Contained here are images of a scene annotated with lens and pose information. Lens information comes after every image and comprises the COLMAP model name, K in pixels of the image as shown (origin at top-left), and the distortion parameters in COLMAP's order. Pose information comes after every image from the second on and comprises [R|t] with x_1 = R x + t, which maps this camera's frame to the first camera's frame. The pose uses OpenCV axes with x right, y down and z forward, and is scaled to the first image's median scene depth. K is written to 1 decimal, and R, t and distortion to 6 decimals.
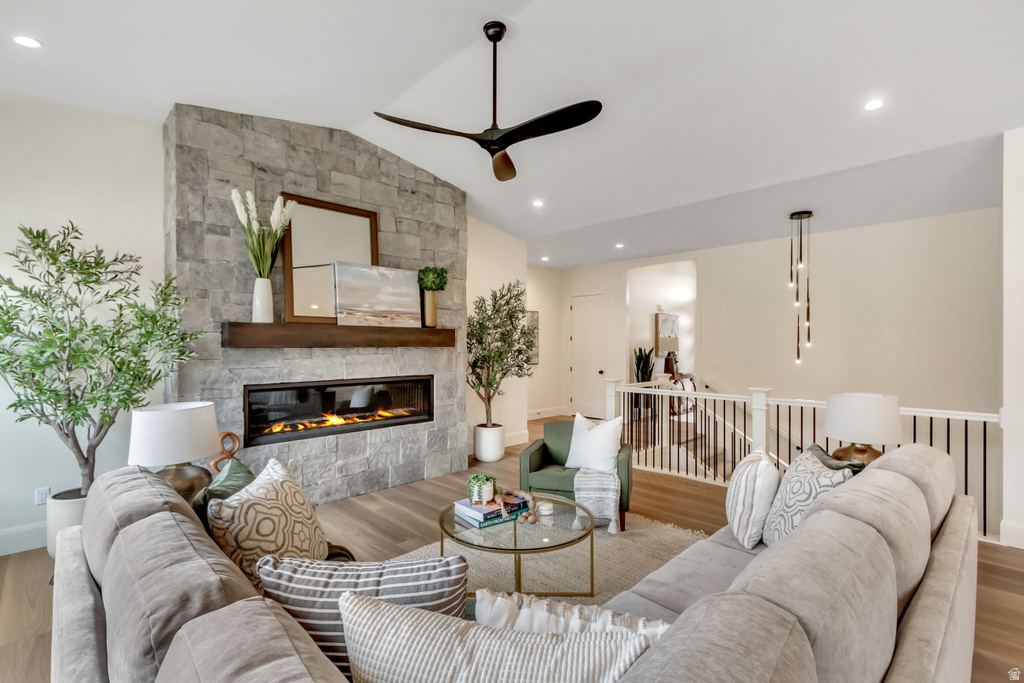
lens RADIAL K [[464.7, 0, 510.9], [0, 464.7, 348.2], [0, 0, 1]] dist [0.015444, -0.000420]
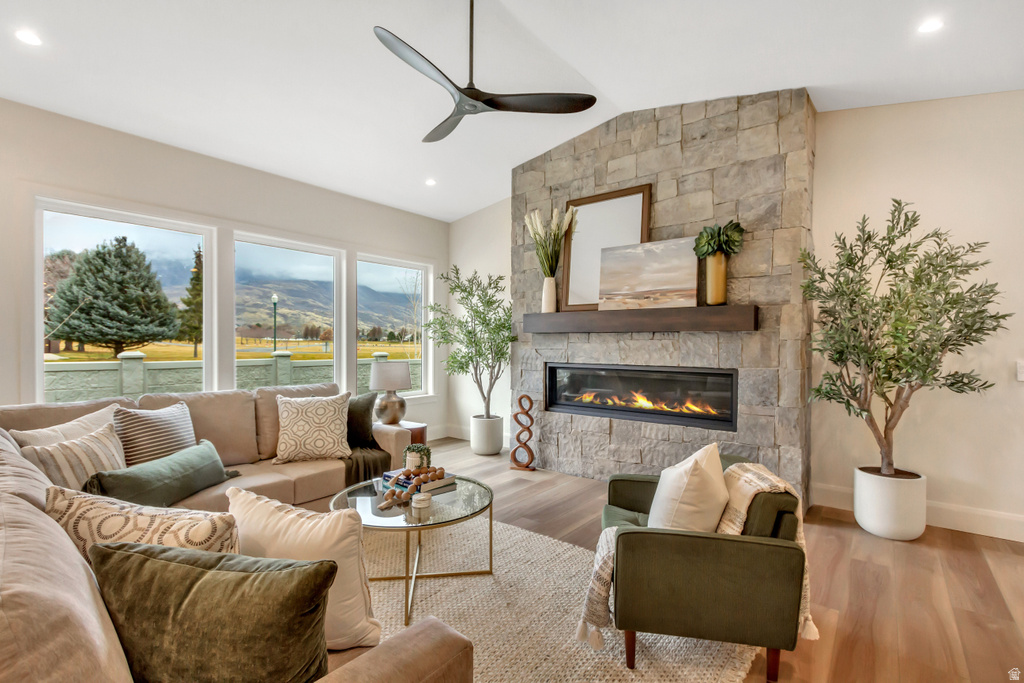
lens RADIAL K [[464.7, 0, 511.5], [0, 464.7, 345.5], [0, 0, 1]] dist [0.015444, -0.000420]
pose [[0.134000, 0.008850, -0.990942, 0.579147], [-0.011200, 0.999910, 0.007415, 0.020616], [0.990918, 0.010105, 0.134087, 0.616546]]
